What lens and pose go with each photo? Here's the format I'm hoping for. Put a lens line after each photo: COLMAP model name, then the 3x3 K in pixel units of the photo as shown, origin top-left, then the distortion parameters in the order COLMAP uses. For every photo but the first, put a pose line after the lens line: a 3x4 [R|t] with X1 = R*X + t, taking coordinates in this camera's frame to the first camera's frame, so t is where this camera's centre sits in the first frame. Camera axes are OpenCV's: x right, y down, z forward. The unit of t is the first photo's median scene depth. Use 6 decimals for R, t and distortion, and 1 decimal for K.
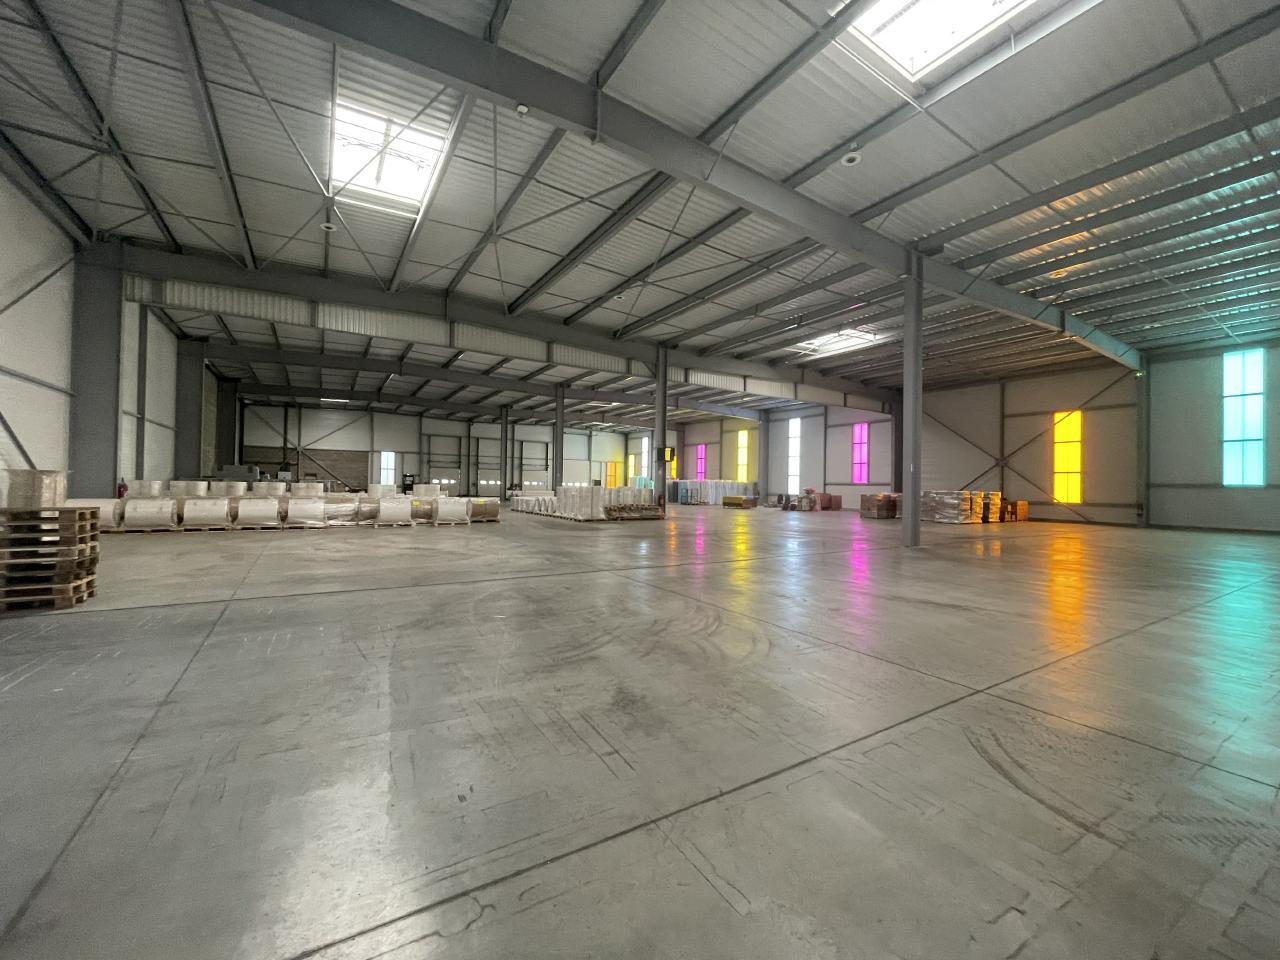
lens RADIAL K [[520.6, 0, 640.0], [0, 520.6, 480.0], [0, 0, 1]] dist [-0.000951, -0.000169]
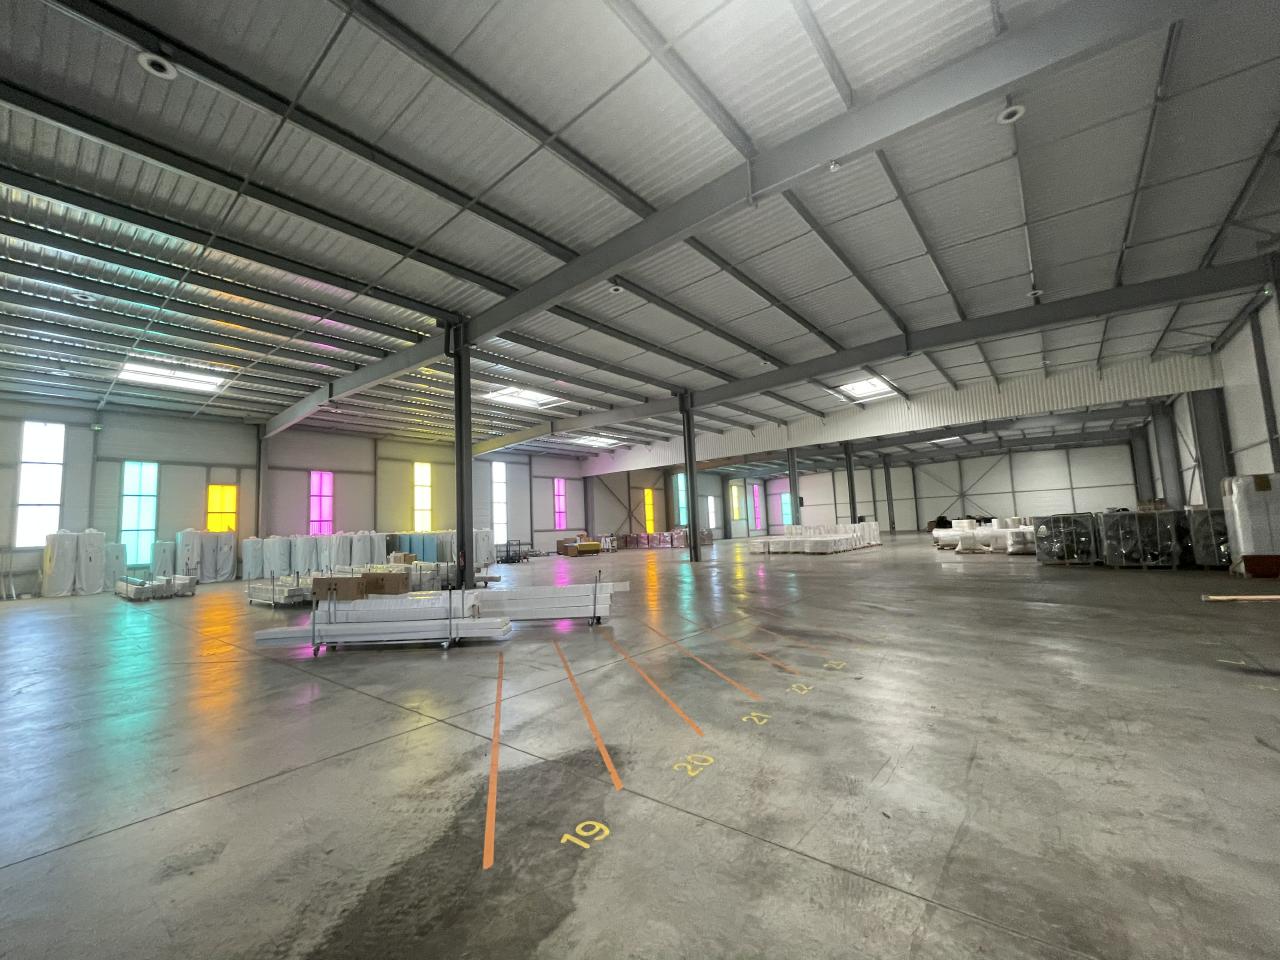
lens RADIAL K [[520.6, 0, 640.0], [0, 520.6, 480.0], [0, 0, 1]] dist [-0.000951, -0.000169]
pose [[-0.321999, 0.086503, 0.942780, -0.739063], [0.029207, 0.996251, -0.081434, -0.003679], [-0.946289, 0.001315, -0.323318, 1.198968]]
